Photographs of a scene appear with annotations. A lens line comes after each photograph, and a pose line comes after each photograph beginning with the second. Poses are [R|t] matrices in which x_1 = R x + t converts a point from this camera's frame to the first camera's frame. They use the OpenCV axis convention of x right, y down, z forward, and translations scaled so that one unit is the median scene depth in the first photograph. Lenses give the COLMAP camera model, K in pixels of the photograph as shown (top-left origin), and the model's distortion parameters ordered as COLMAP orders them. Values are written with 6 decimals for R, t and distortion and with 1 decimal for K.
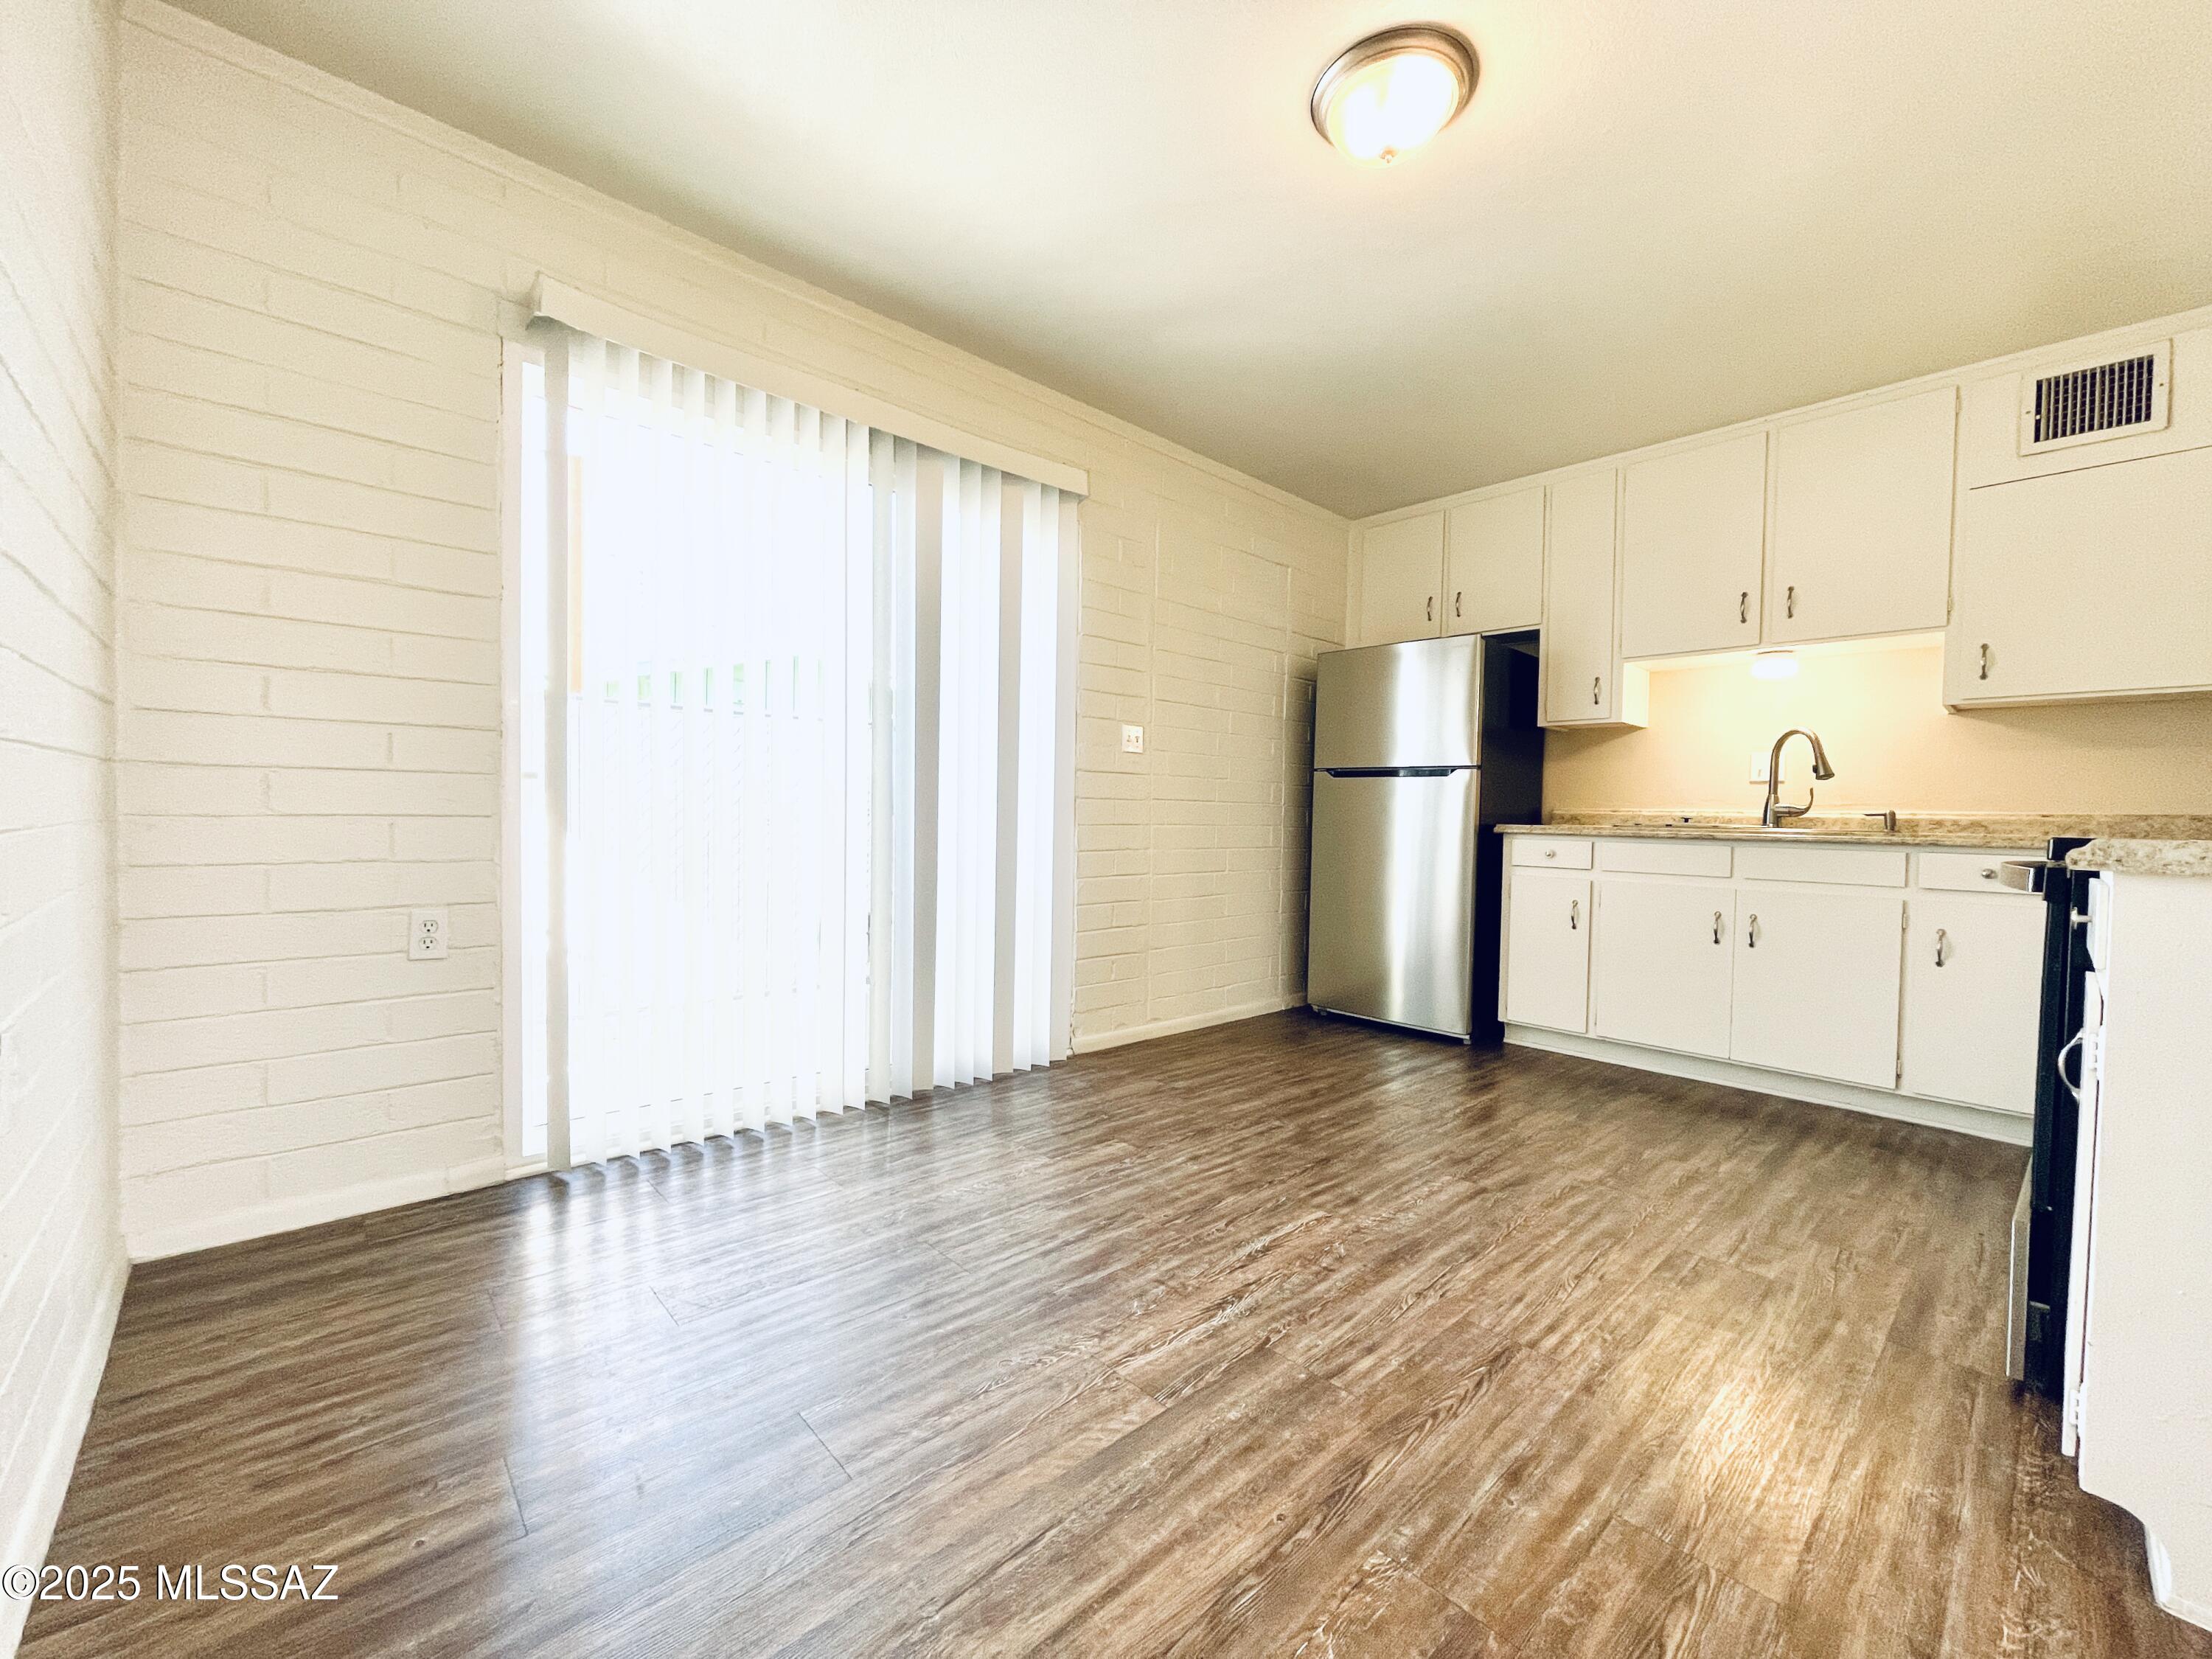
lens RADIAL K [[892.2, 0, 1104.9], [0, 892.2, 828.7], [0, 0, 1]] dist [0.002371, -0.001236]
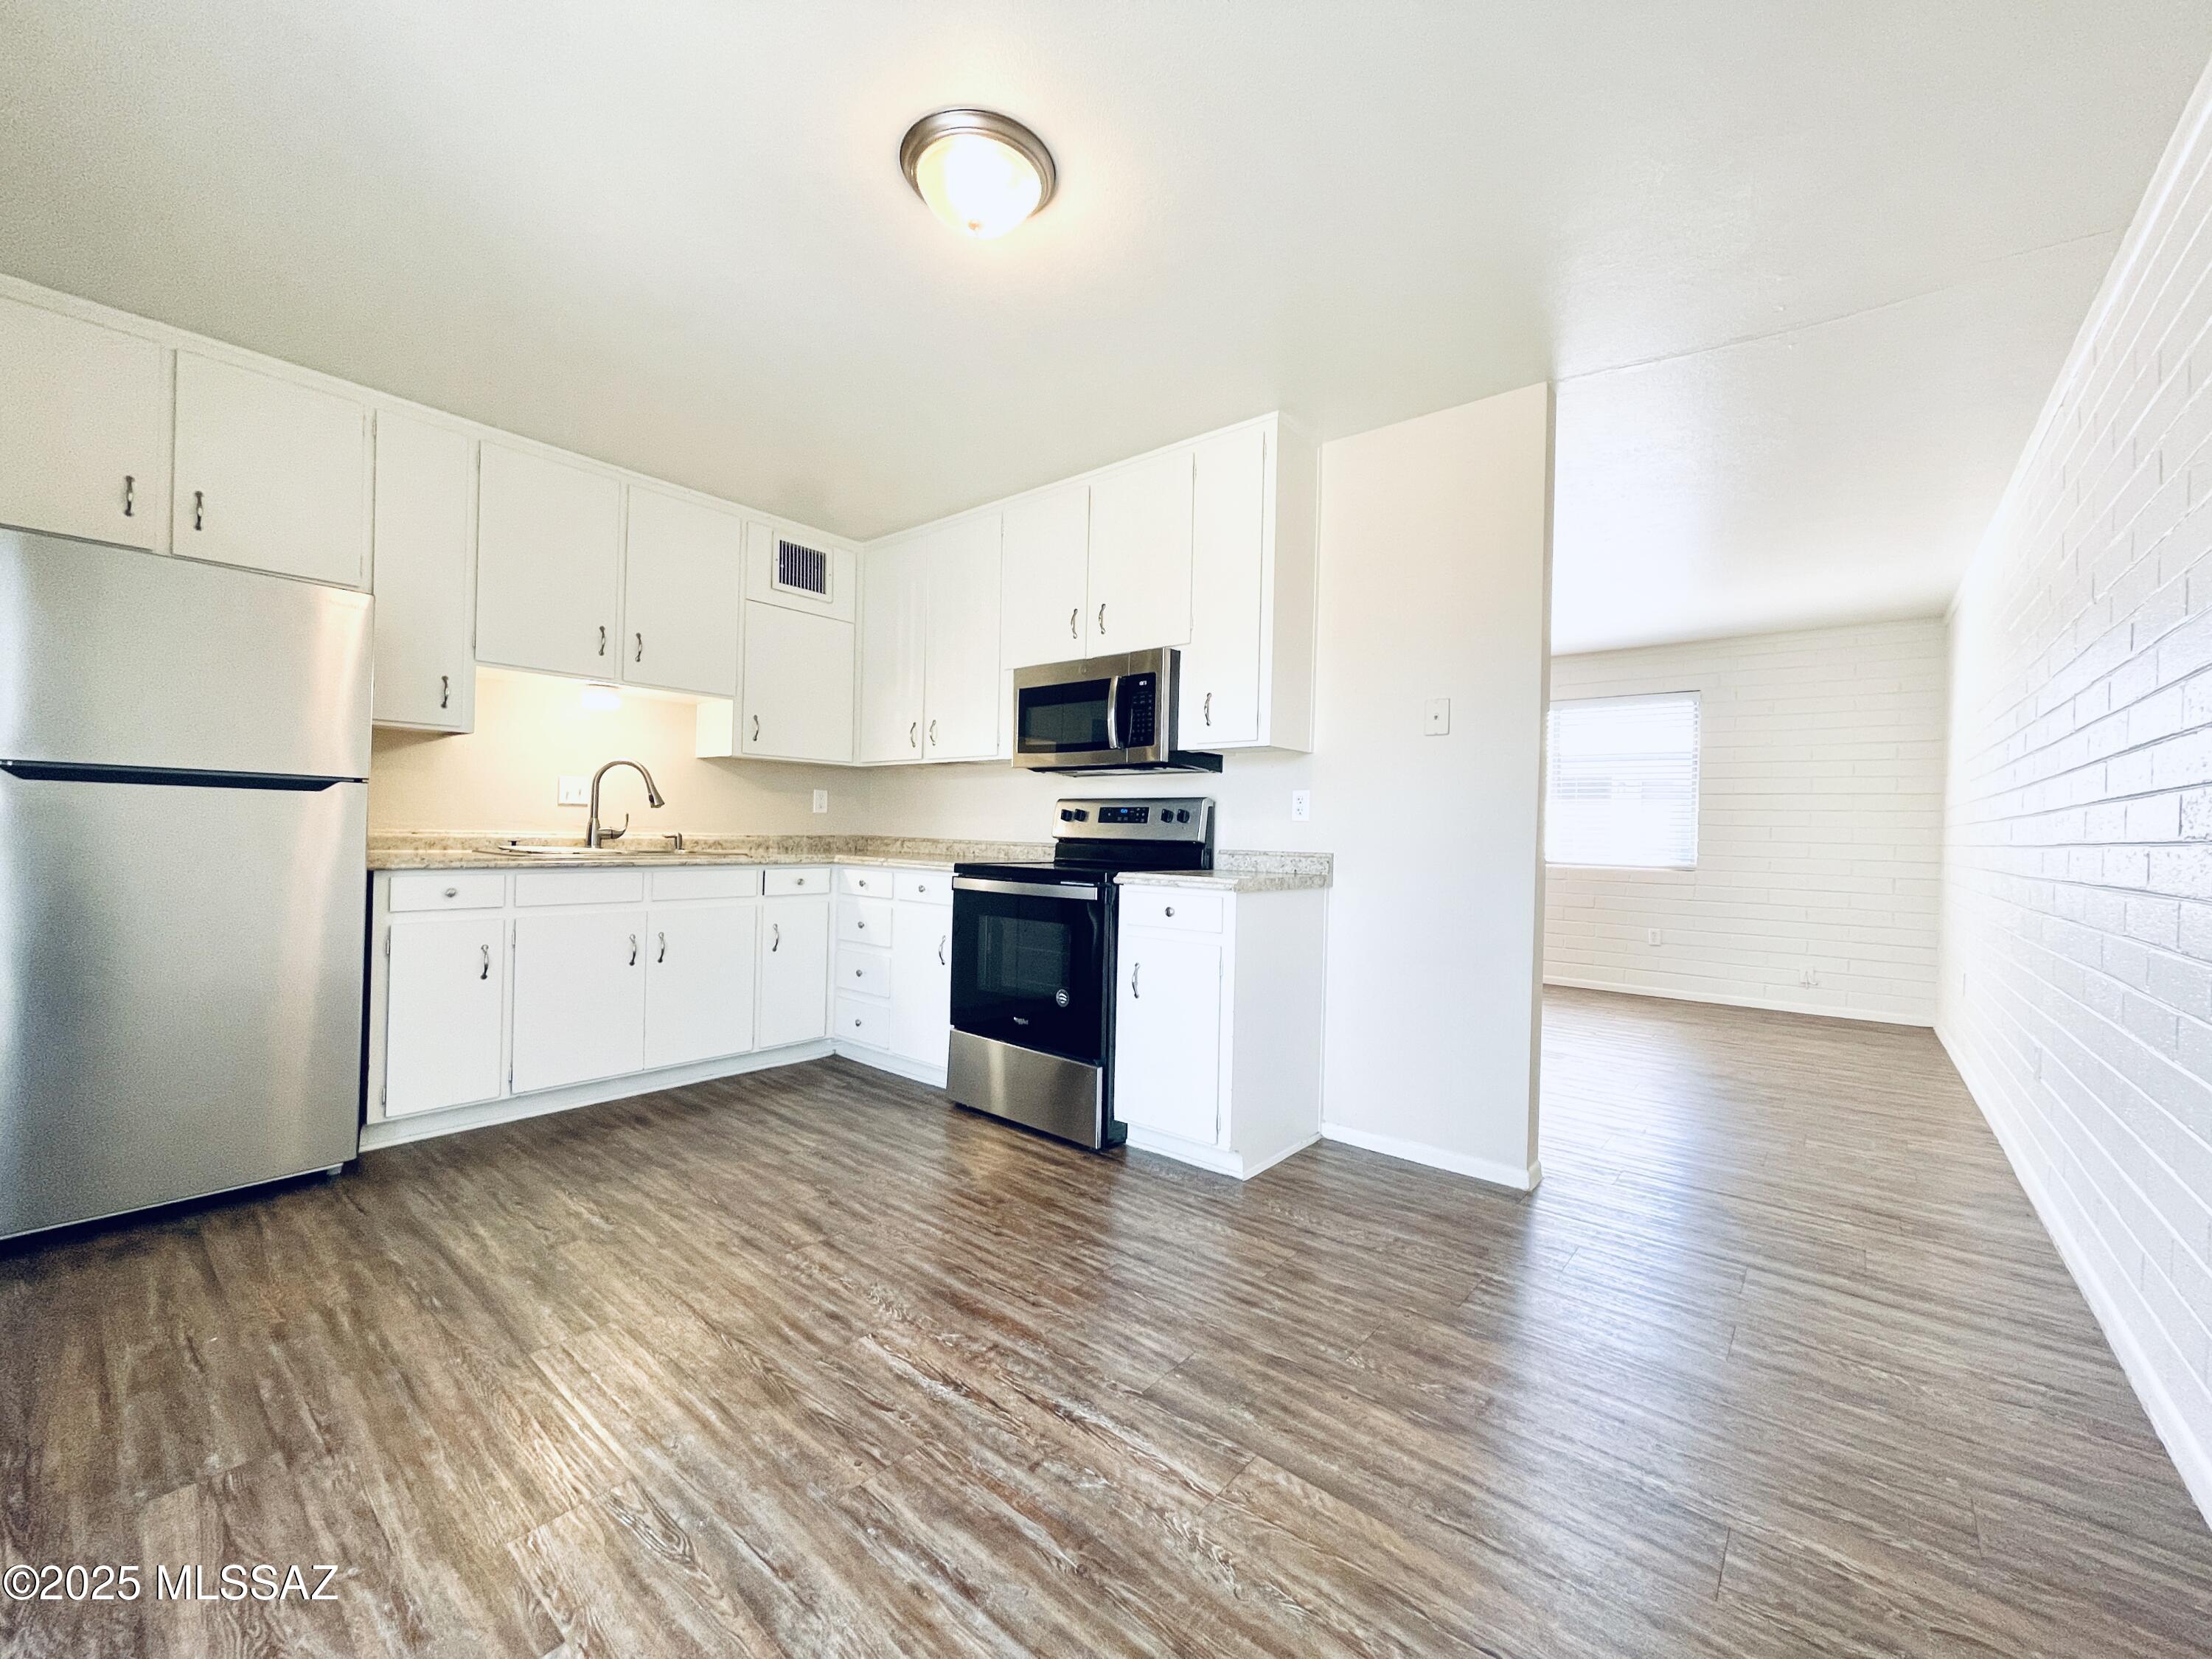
lens RADIAL K [[892.2, 0, 1102.7], [0, 892.2, 829.1], [0, 0, 1]] dist [0.002371, -0.001236]
pose [[-0.132060, -0.023320, 0.990967, -0.489897], [-0.010318, 0.999701, 0.022151, -0.069306], [-0.991188, -0.007300, -0.132261, 0.677770]]
